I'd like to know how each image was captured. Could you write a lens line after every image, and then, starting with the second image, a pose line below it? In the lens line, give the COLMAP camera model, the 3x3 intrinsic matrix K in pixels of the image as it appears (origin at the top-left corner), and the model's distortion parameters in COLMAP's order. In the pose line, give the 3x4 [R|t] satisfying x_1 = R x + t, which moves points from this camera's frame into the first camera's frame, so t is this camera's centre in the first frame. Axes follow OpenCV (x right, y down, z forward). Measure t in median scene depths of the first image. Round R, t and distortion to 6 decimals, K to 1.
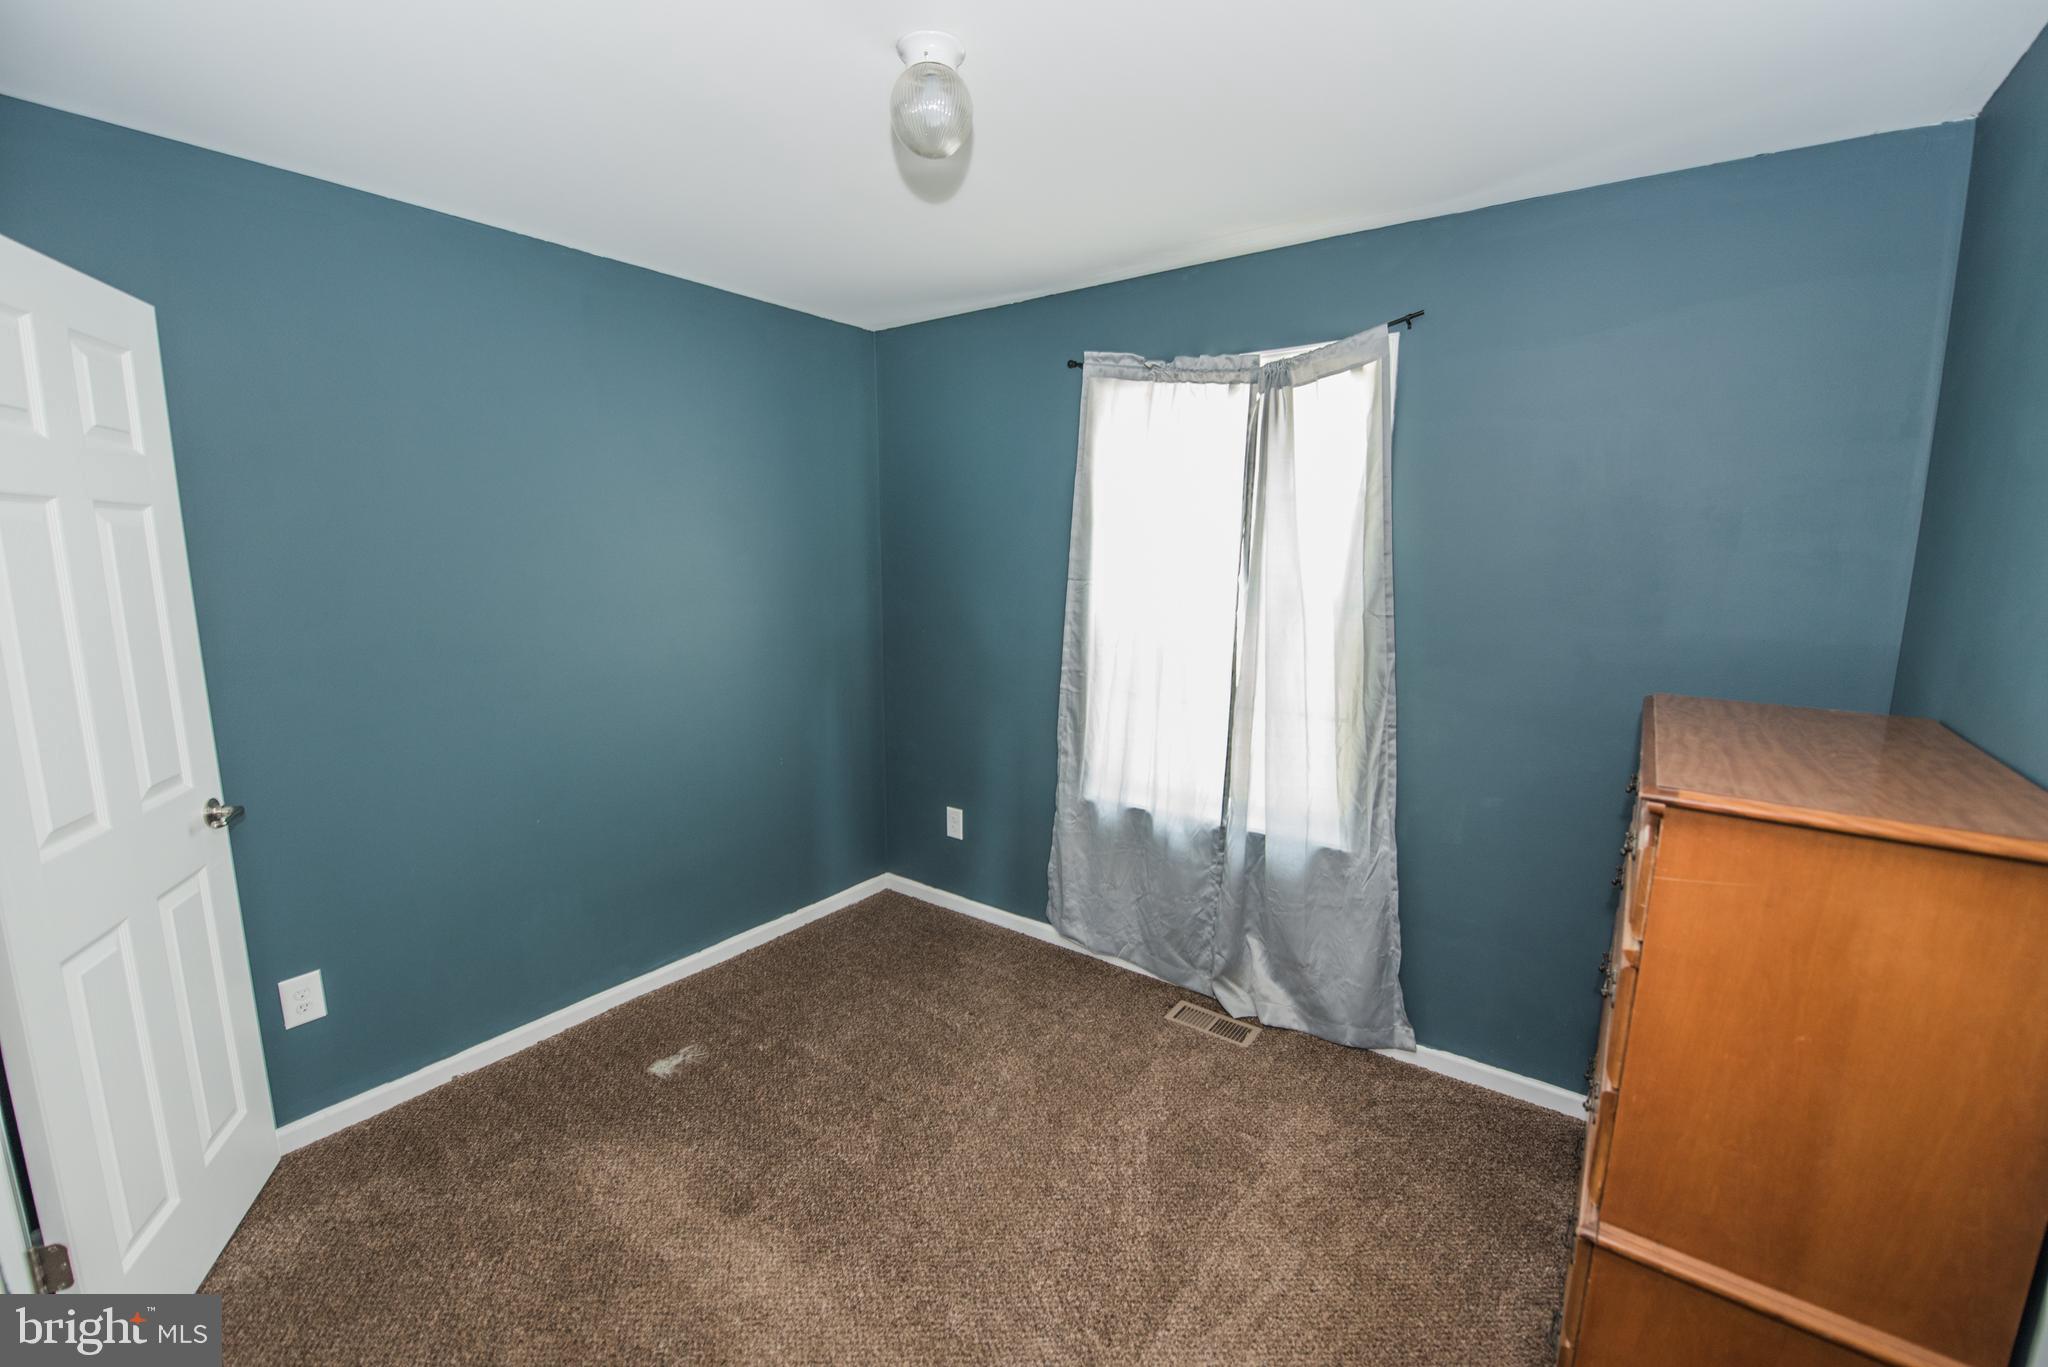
lens RADIAL K [[841.3, 0, 1022.0], [0, 841.3, 691.0], [0, 0, 1]] dist [-0.011709, -0.003389]
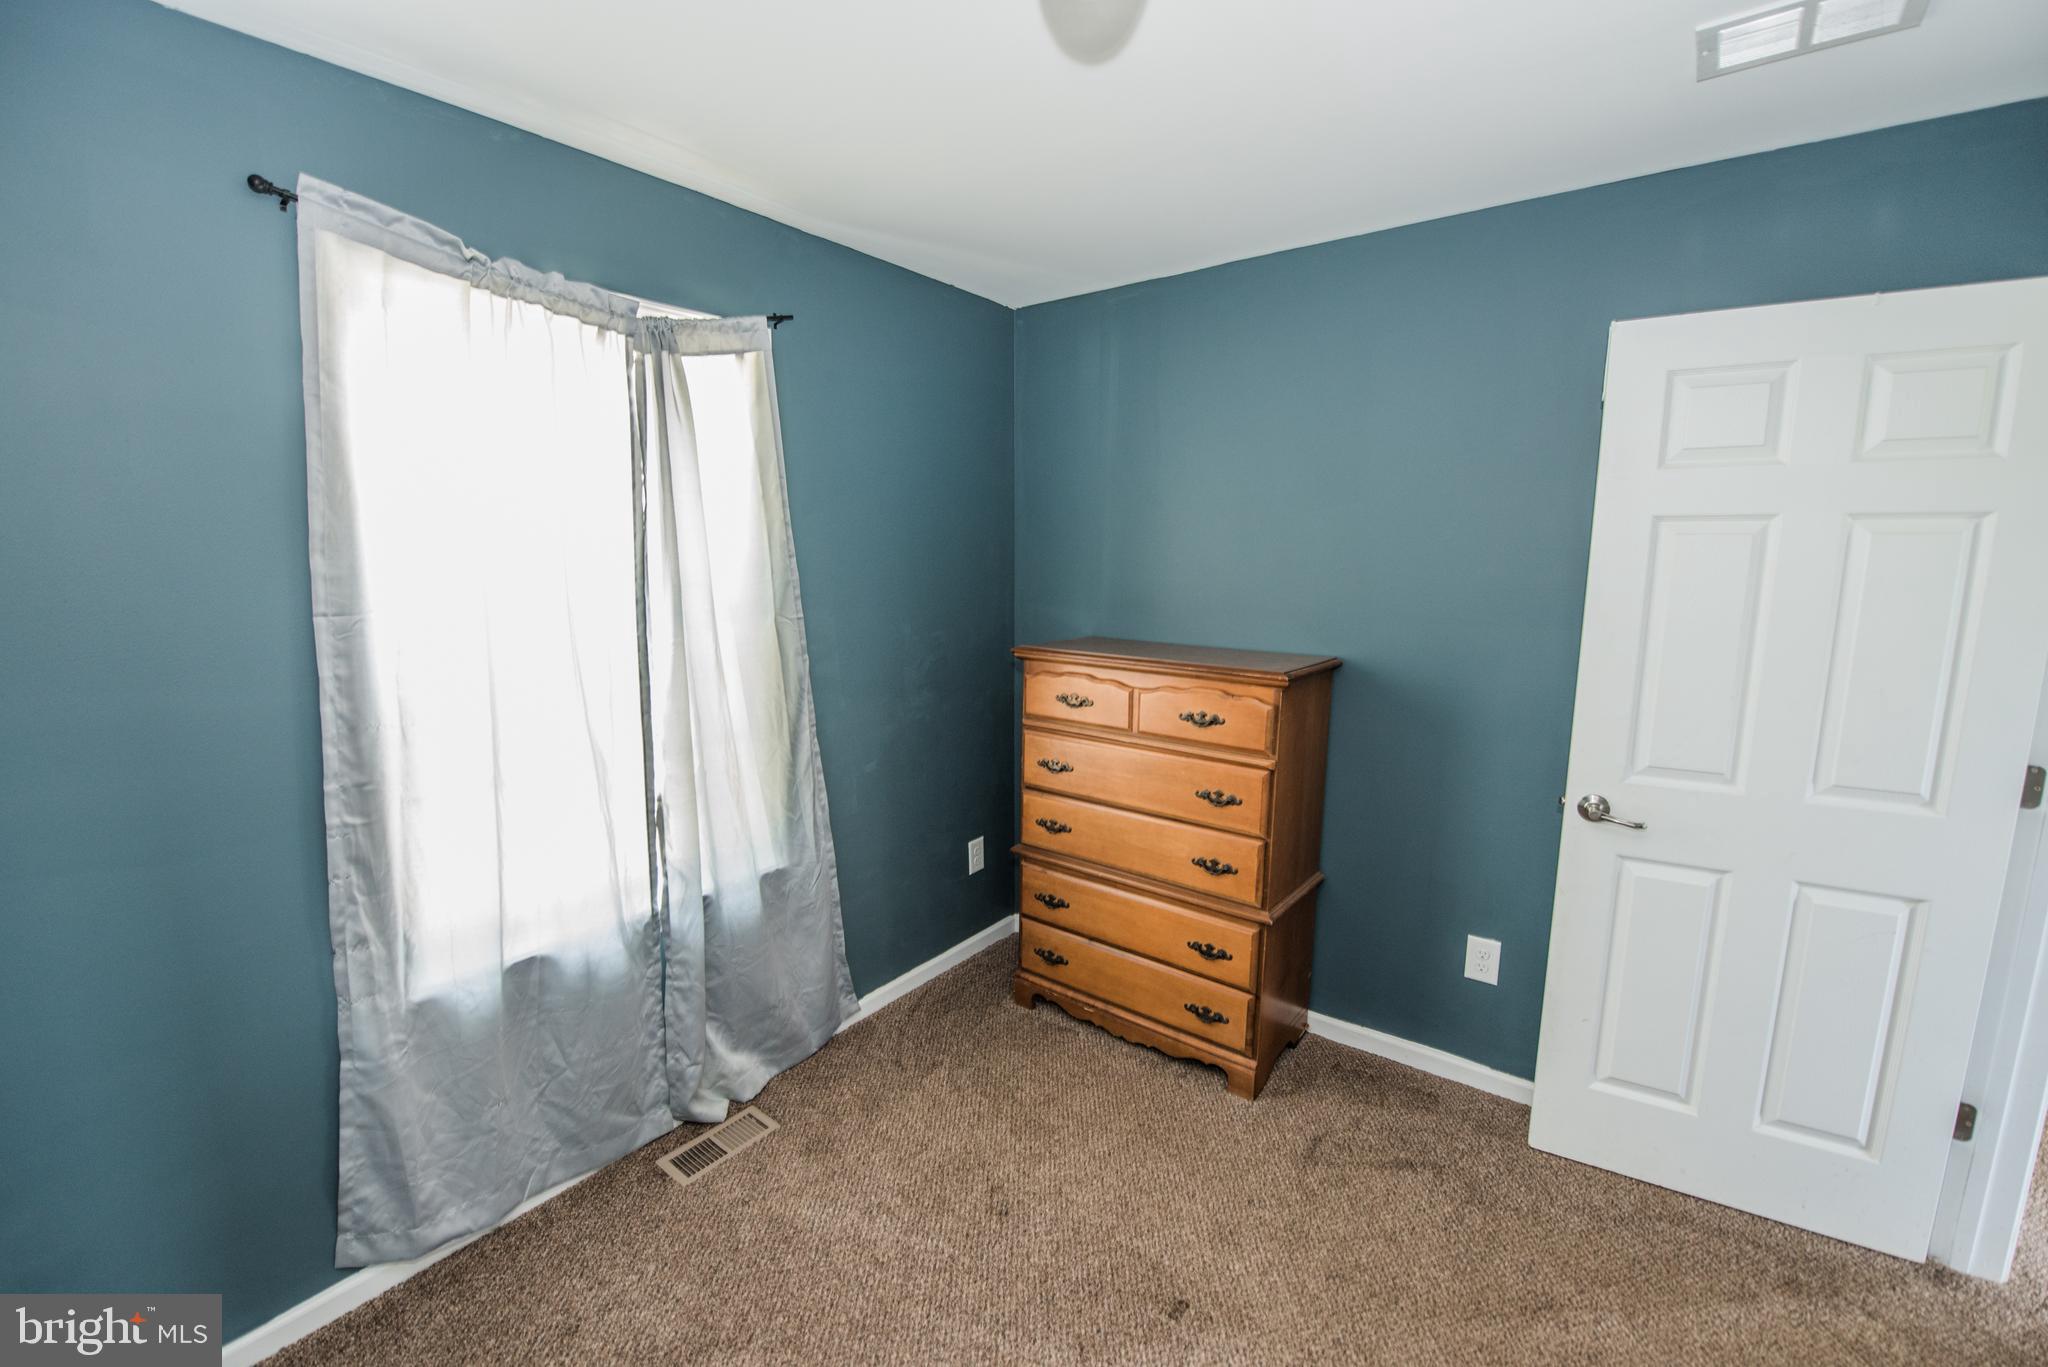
lens RADIAL K [[841.3, 0, 1038.1], [0, 841.3, 687.5], [0, 0, 1]] dist [-0.011709, -0.003389]
pose [[0.010318, -0.171612, 0.985111, -0.497697], [0.160296, 0.972706, 0.167772, -0.116934], [-0.987015, 0.156178, 0.037545, 0.617943]]
